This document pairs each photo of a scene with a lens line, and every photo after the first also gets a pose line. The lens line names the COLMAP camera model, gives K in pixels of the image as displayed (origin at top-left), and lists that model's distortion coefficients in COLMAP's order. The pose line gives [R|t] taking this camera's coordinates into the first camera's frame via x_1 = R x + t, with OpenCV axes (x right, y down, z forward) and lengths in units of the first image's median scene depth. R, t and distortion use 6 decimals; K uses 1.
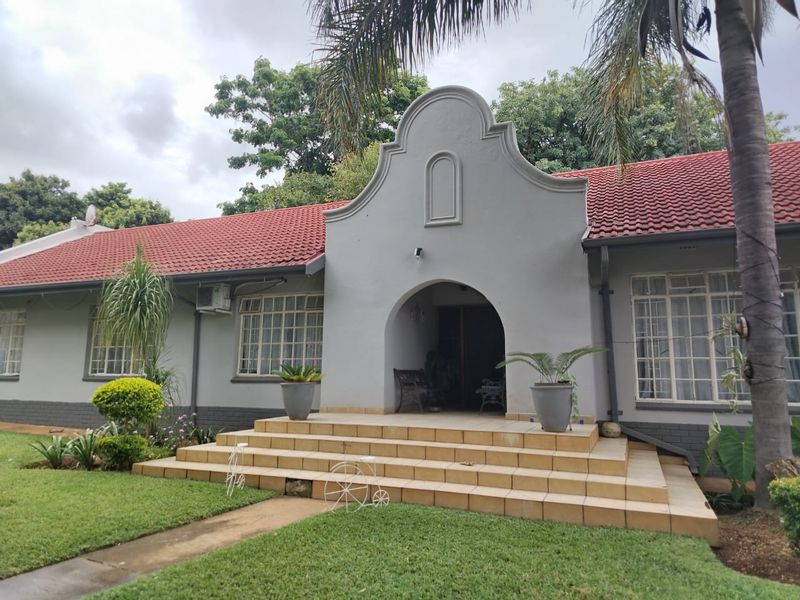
lens RADIAL K [[564.5, 0, 401.9], [0, 564.5, 296.1], [0, 0, 1]] dist [-0.034932, 0.001841]
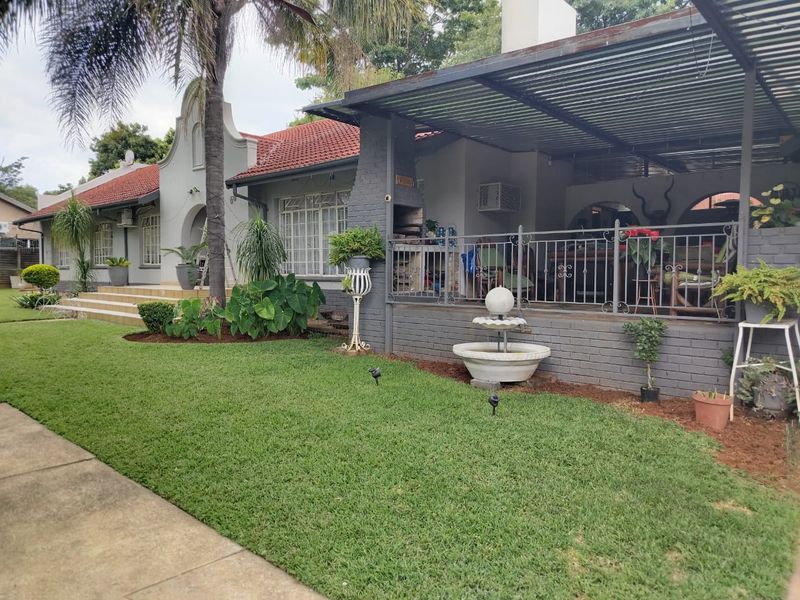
lens RADIAL K [[564.5, 0, 397.1], [0, 564.5, 304.4], [0, 0, 1]] dist [-0.034932, 0.001841]
pose [[0.943109, 0.009815, -0.332339, 1.004641], [0.058391, 0.979139, 0.194619, -0.023773], [0.327317, -0.202952, 0.922862, -0.333702]]
